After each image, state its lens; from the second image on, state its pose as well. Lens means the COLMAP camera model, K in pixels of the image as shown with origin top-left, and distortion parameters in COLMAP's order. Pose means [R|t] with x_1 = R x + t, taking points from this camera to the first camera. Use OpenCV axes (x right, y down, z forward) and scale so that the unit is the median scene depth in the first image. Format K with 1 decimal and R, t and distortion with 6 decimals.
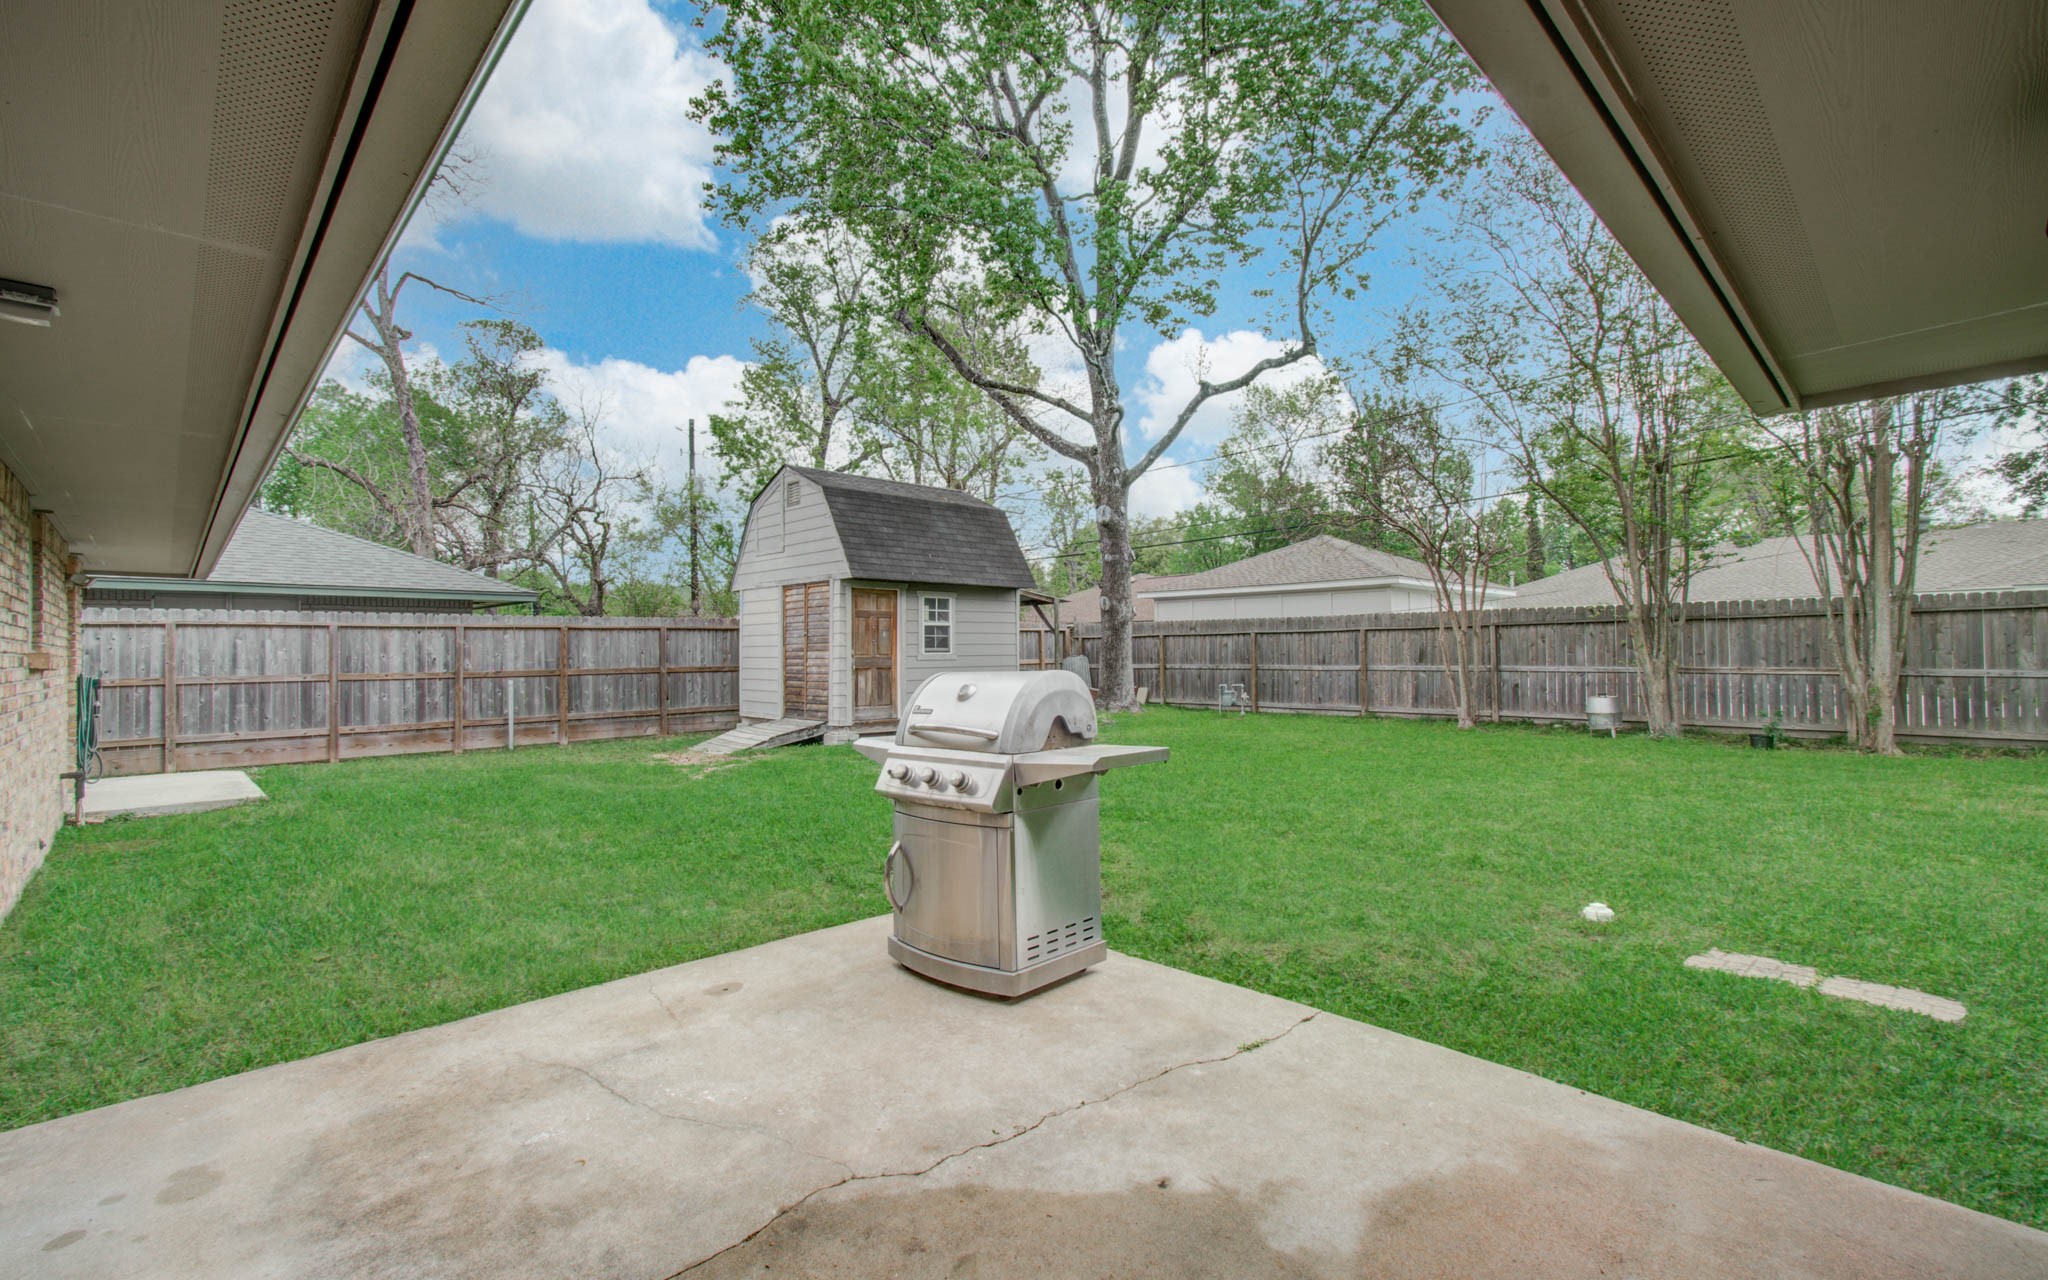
lens RADIAL K [[886.1, 0, 1052.9], [0, 886.1, 645.2], [0, 0, 1]] dist [0.001013, -0.000458]
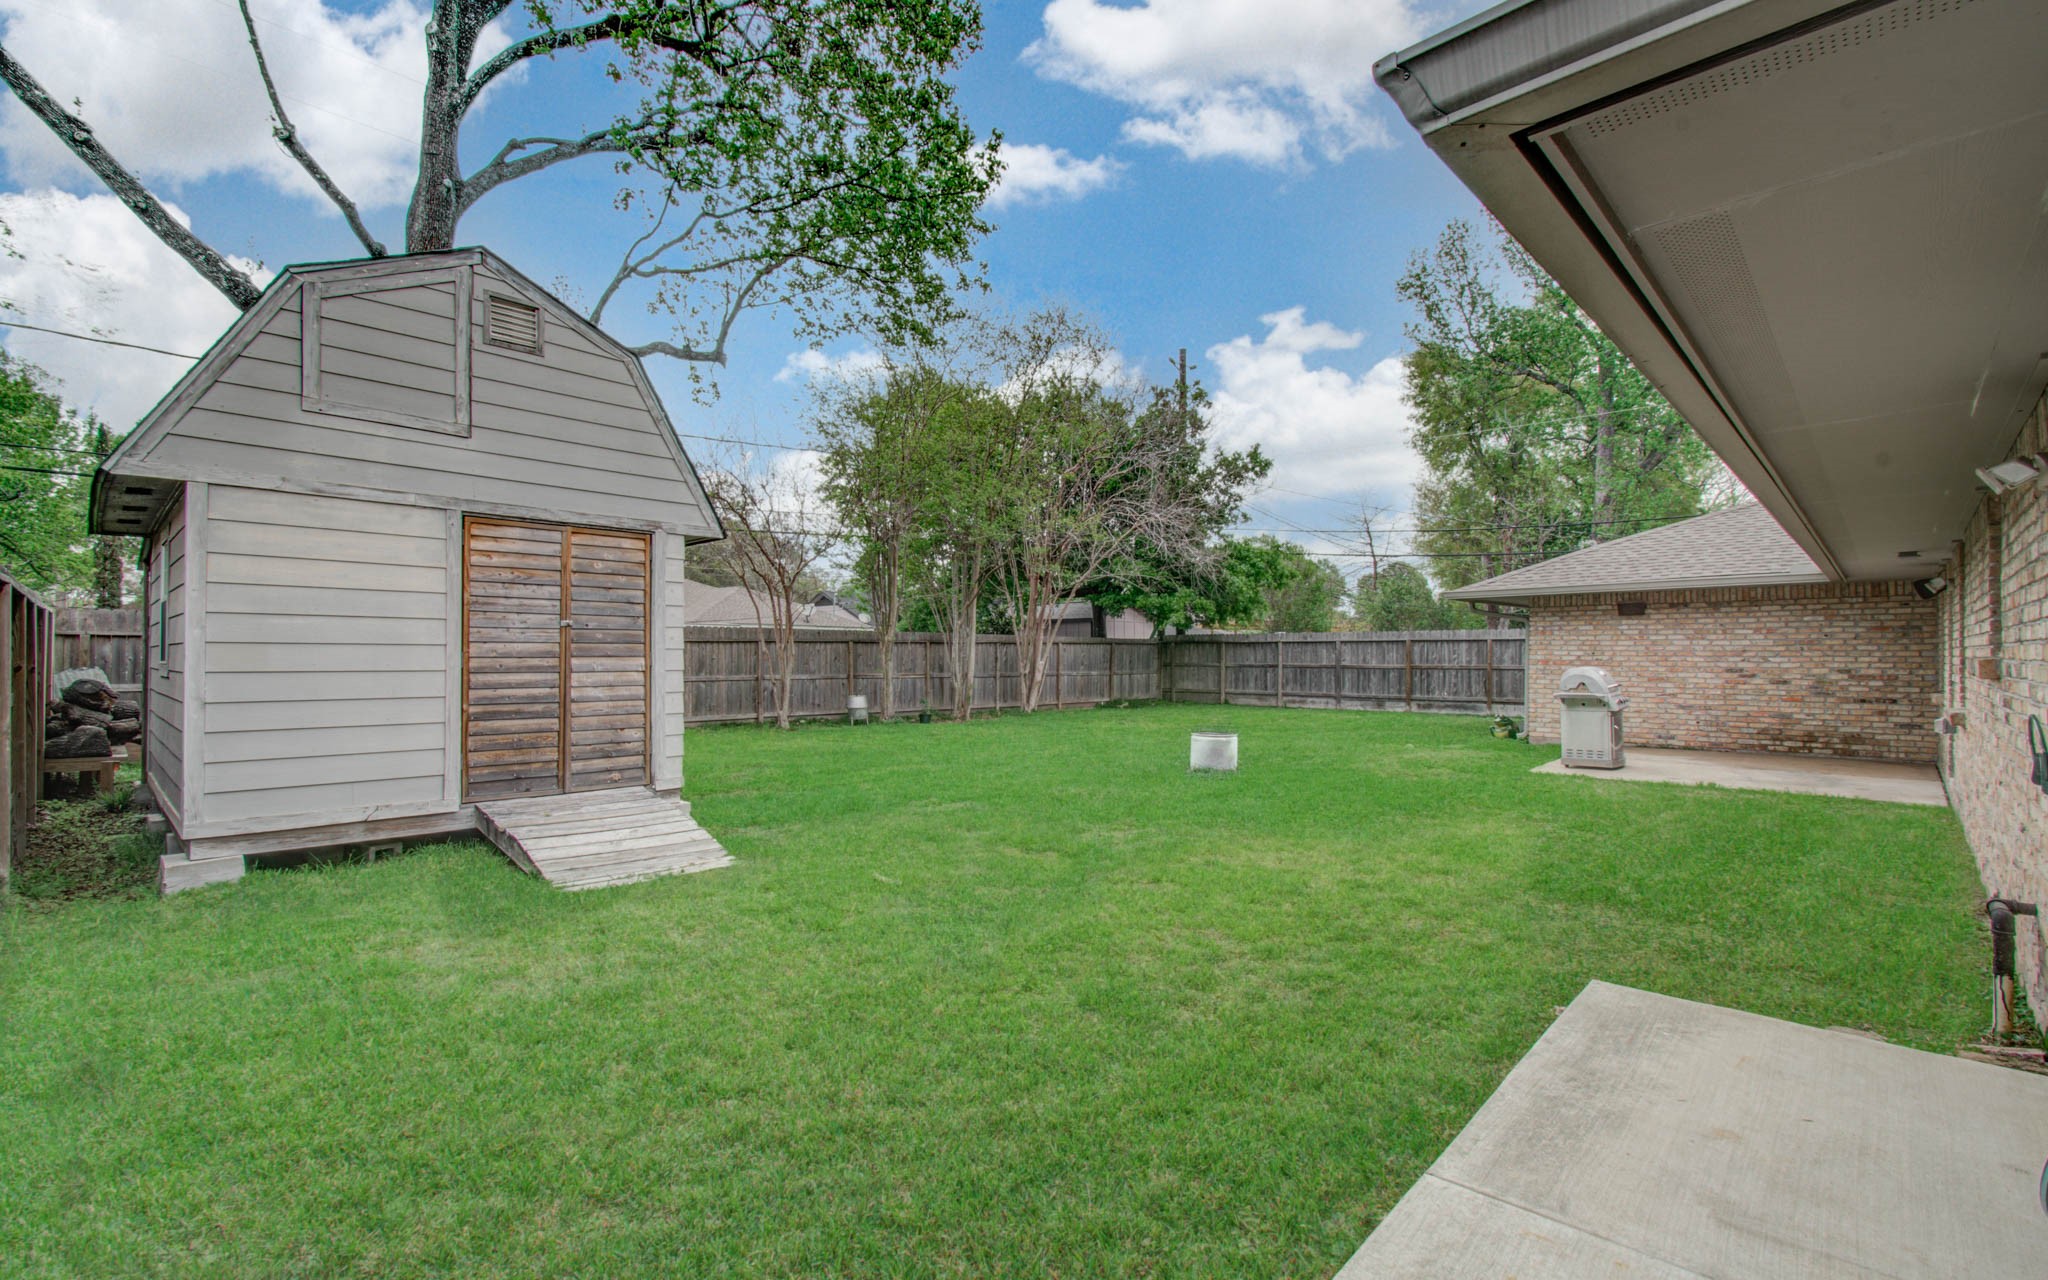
lens RADIAL K [[886.1, 0, 1052.9], [0, 886.1, 645.2], [0, 0, 1]] dist [0.001013, -0.000458]
pose [[-0.032141, 0.023678, 0.999203, -0.749524], [-0.011382, 0.999646, -0.024054, 0.008050], [-0.999419, -0.012146, -0.031860, 0.700882]]
